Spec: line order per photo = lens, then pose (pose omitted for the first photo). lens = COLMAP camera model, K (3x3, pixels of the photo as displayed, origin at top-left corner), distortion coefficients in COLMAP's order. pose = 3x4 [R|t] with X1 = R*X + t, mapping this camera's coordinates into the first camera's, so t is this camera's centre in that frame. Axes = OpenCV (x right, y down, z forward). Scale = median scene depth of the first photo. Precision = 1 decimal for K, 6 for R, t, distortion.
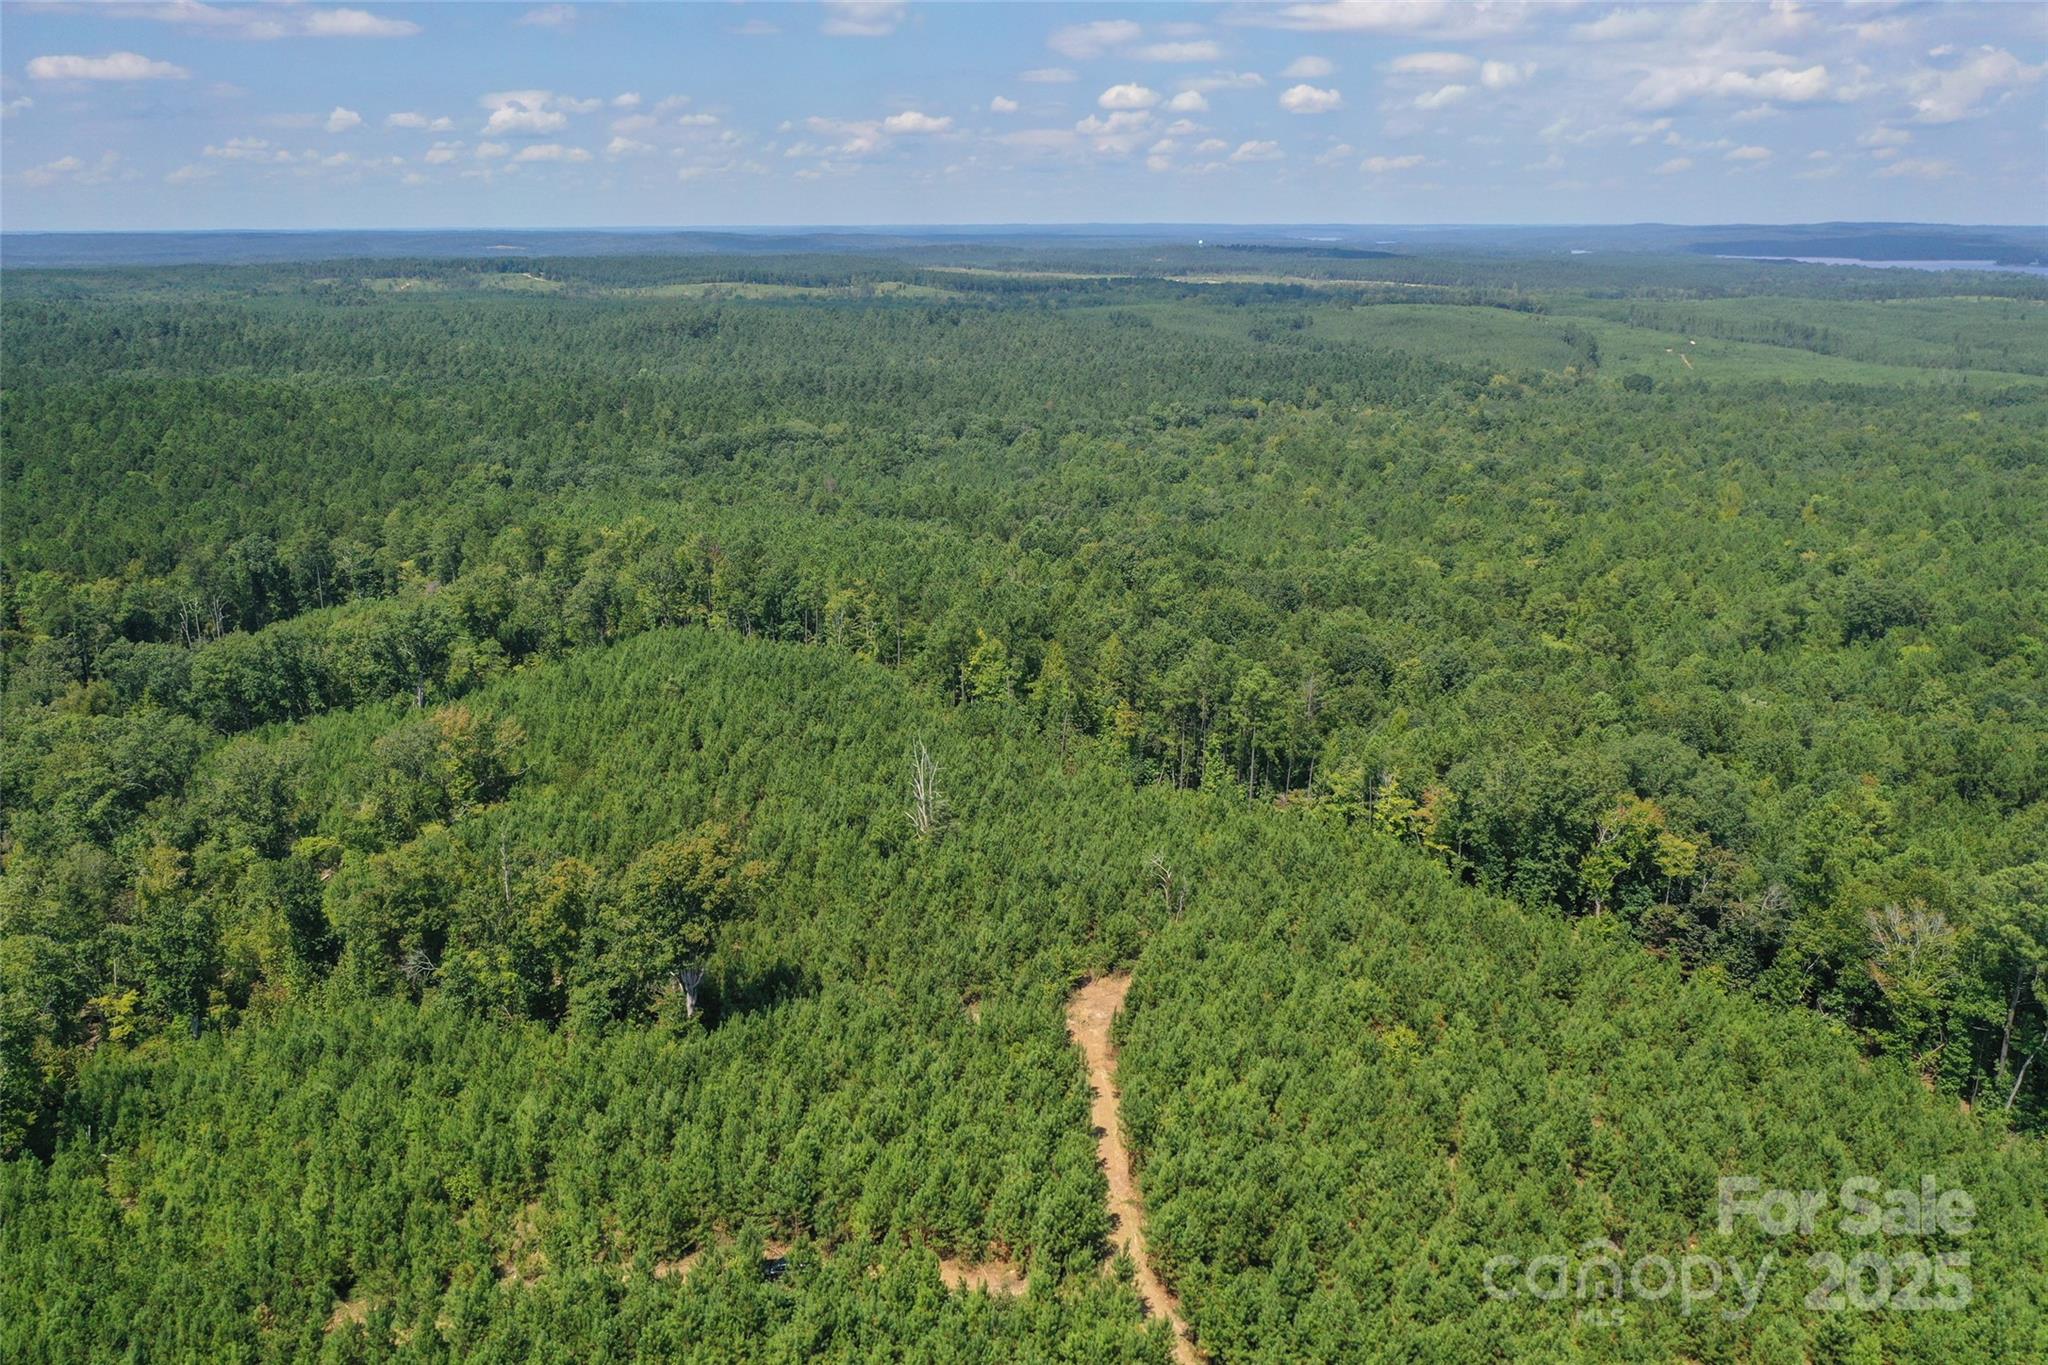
lens RADIAL K [[1597.2, 0, 1015.8], [0, 1597.2, 677.7], [0, 0, 1]] dist [-0.015290, 0.000396]
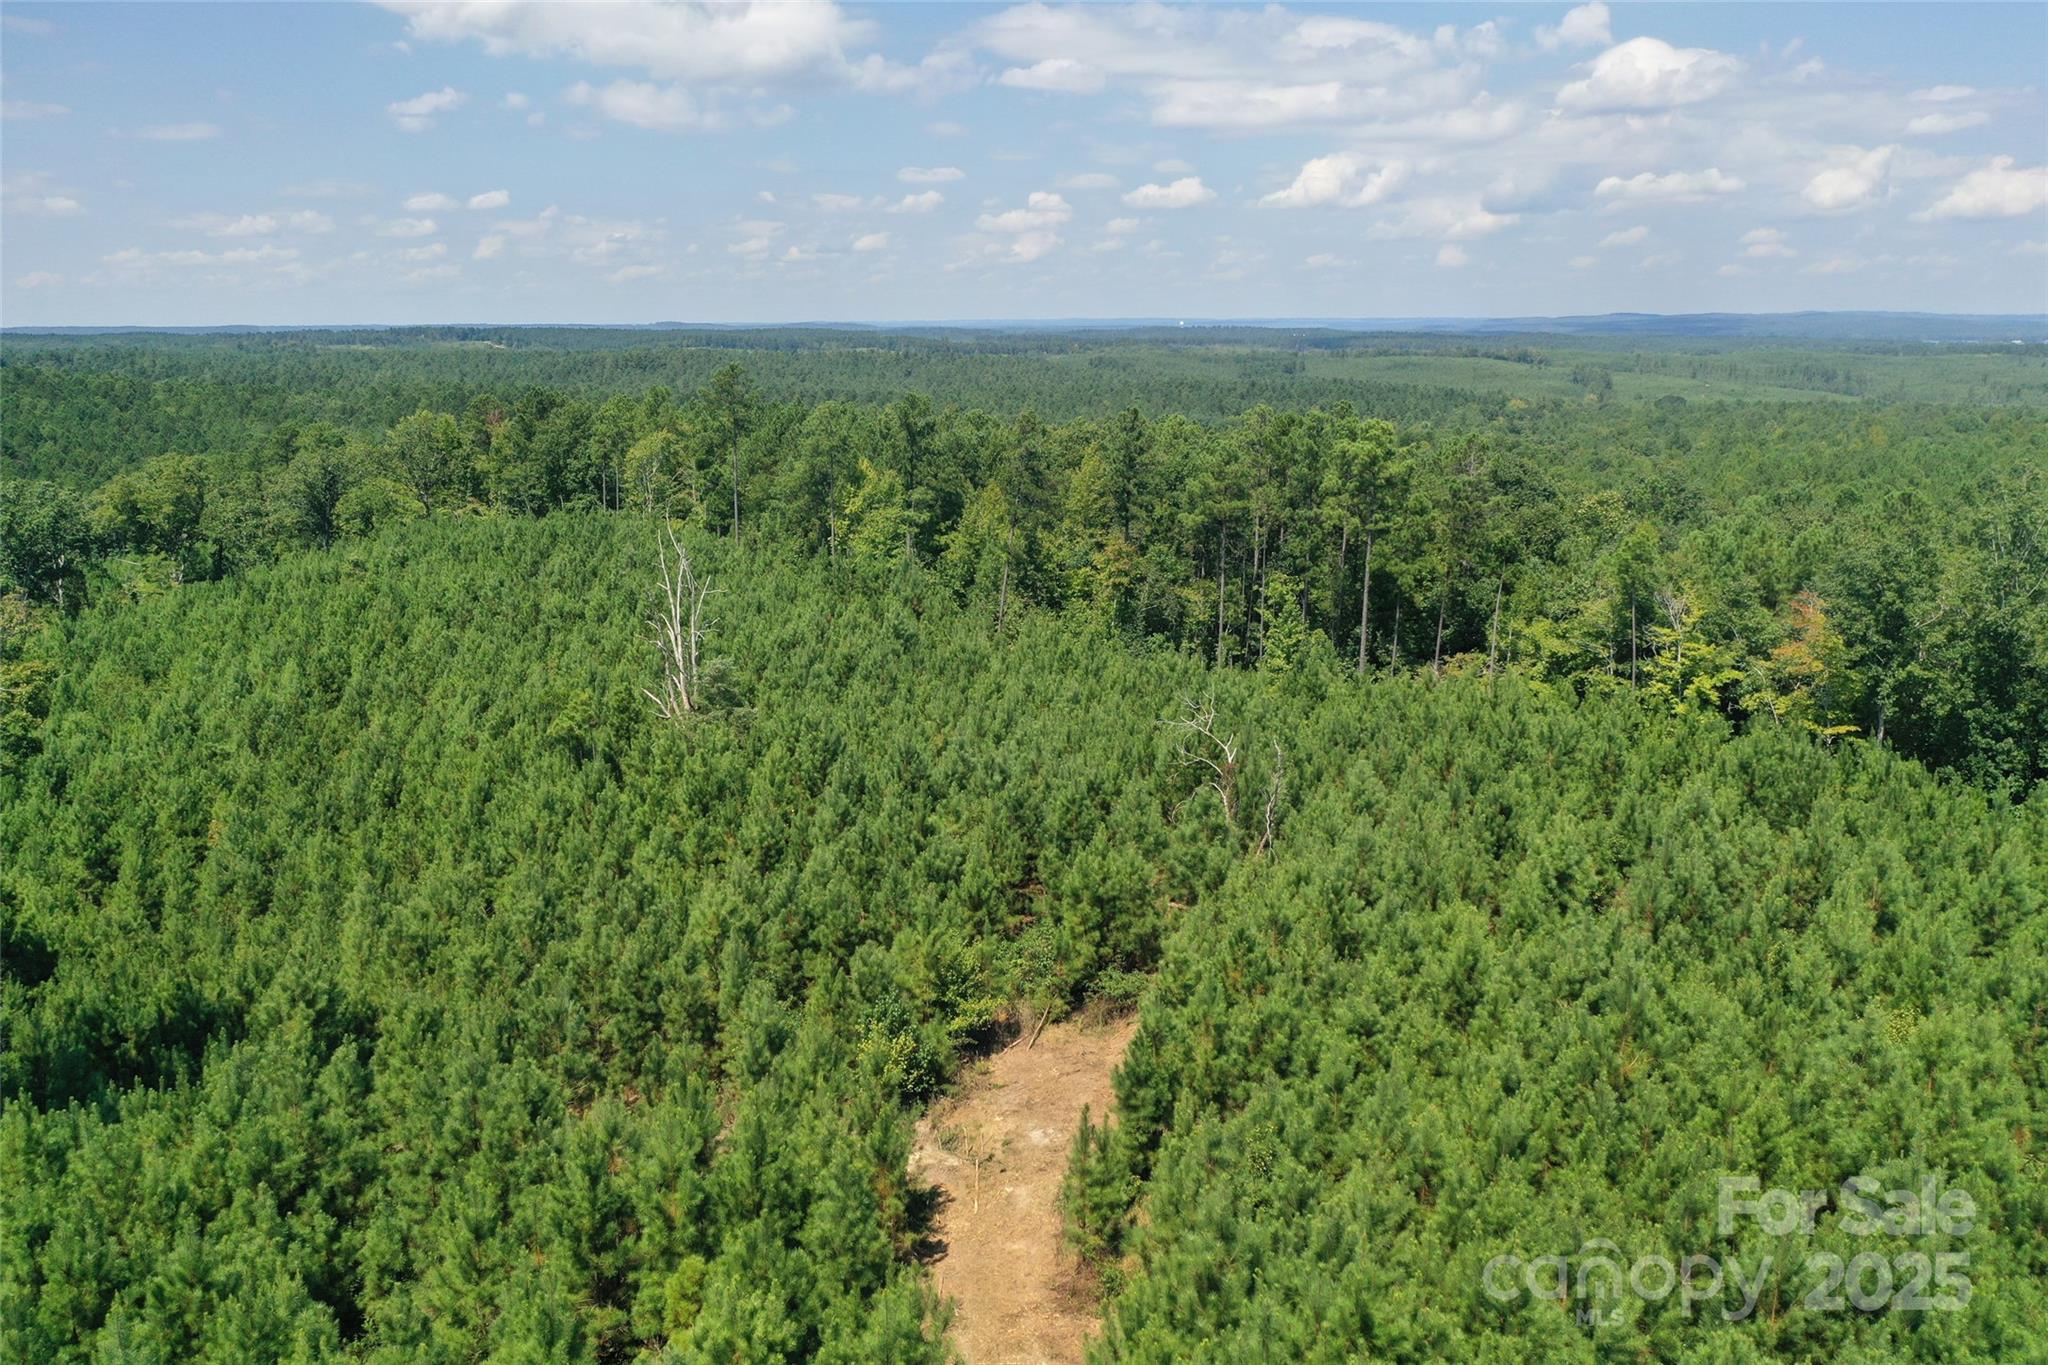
lens RADIAL K [[1597.2, 0, 1022.1], [0, 1597.2, 681.8], [0, 0, 1]] dist [-0.015290, 0.000396]
pose [[0.999887, -0.005020, 0.014137, 0.032361], [0.005796, 0.998448, -0.055397, 0.099795], [-0.013837, 0.055472, 0.998364, 0.488078]]
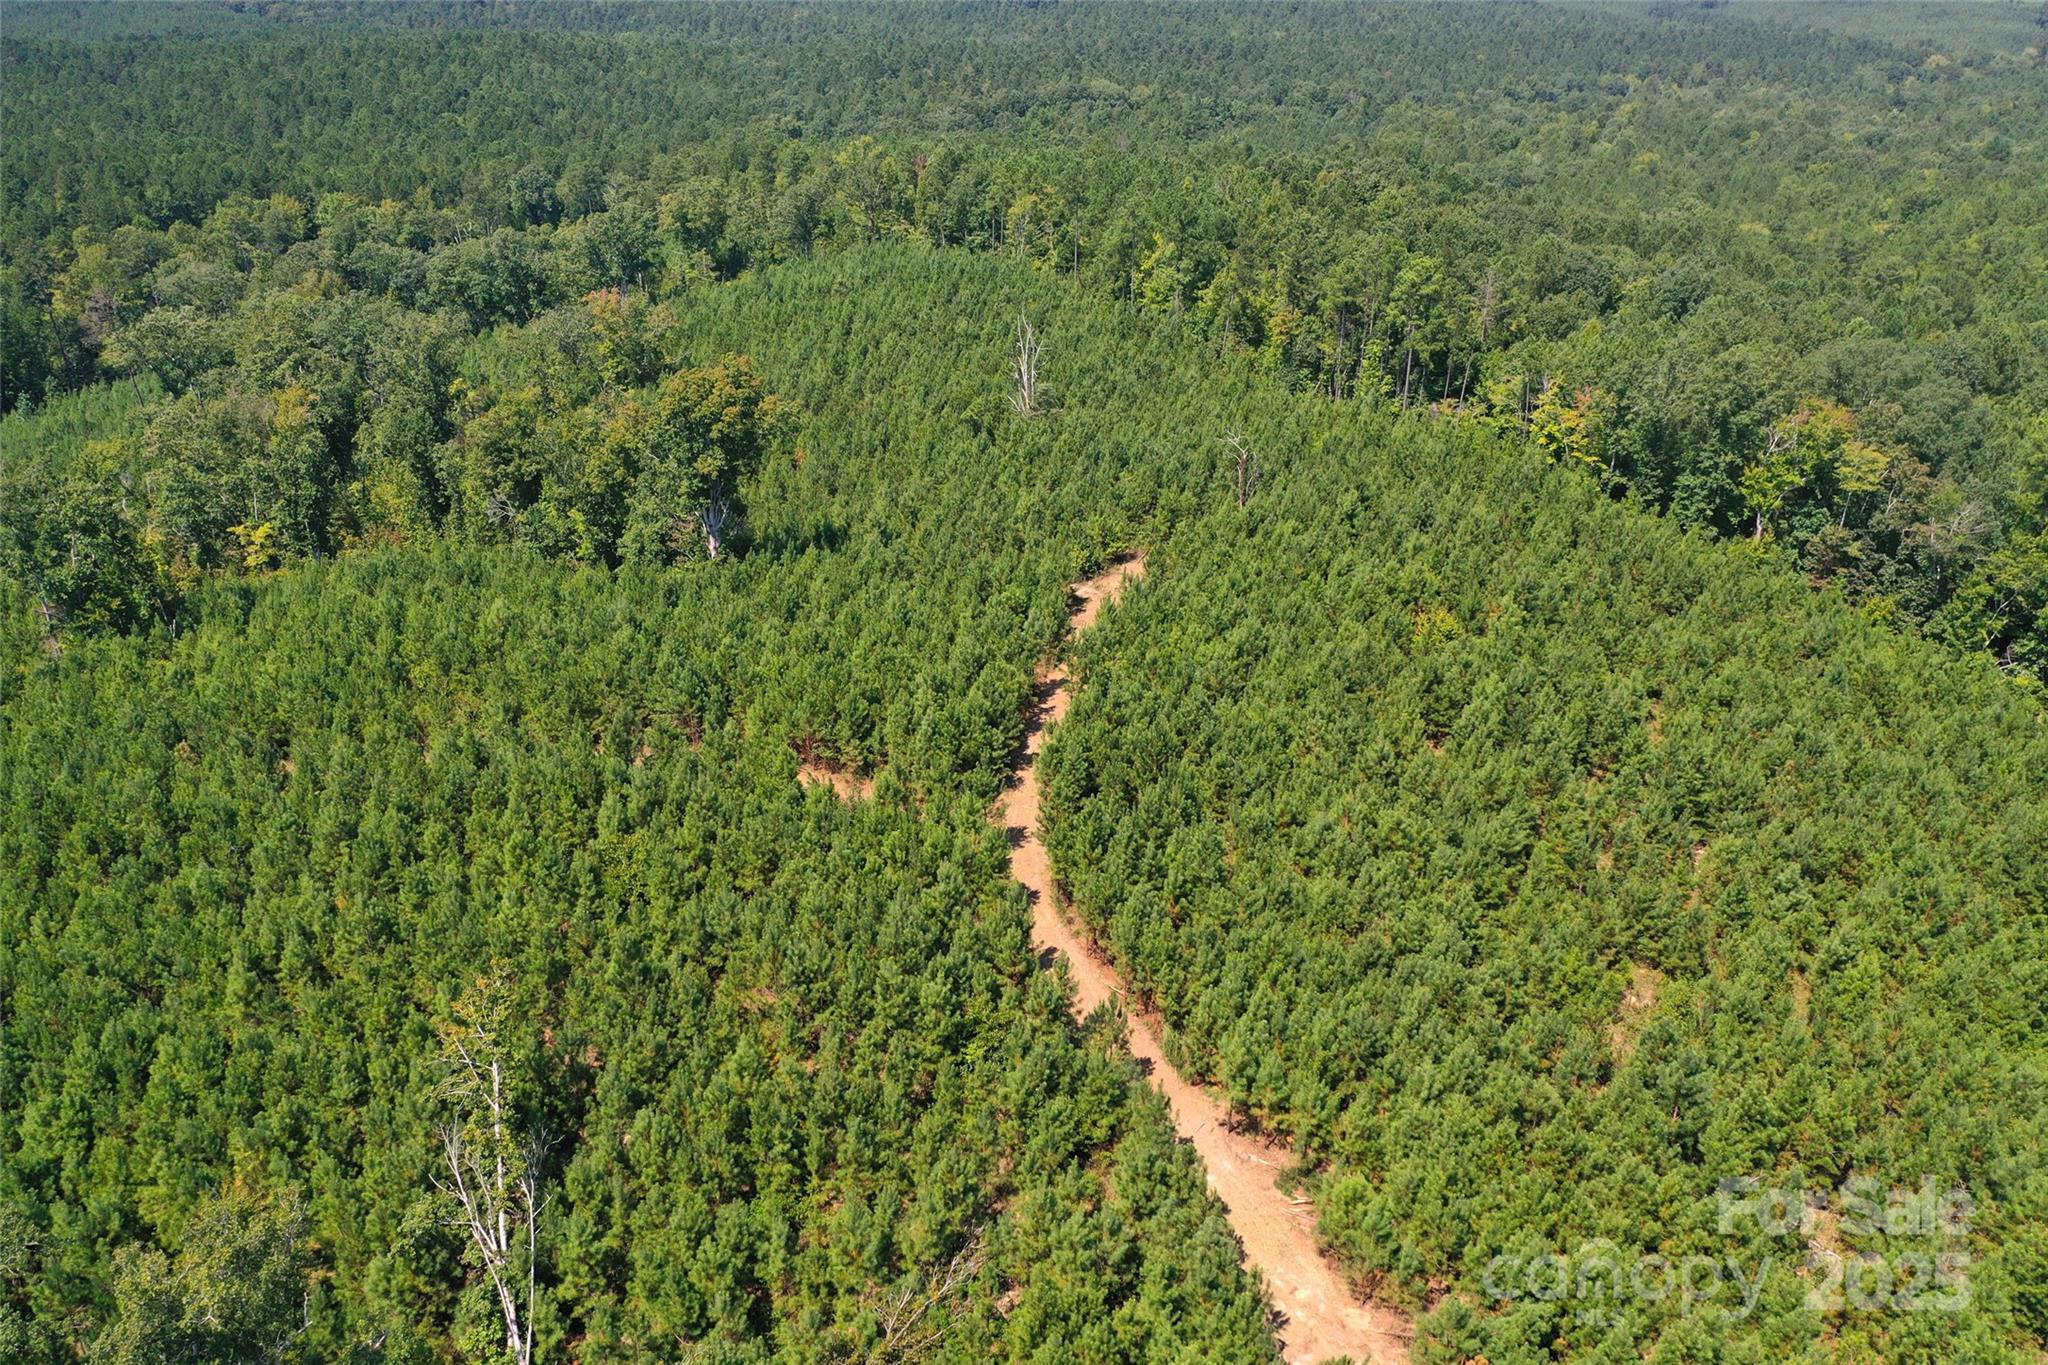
lens RADIAL K [[1597.2, 0, 1017.0], [0, 1597.2, 683.4], [0, 0, 1]] dist [-0.015290, 0.000396]
pose [[0.974197, 0.090081, -0.206945, 0.131999], [-0.052801, 0.982418, 0.179074, 0.075350], [0.219438, -0.163527, 0.961824, 0.072178]]
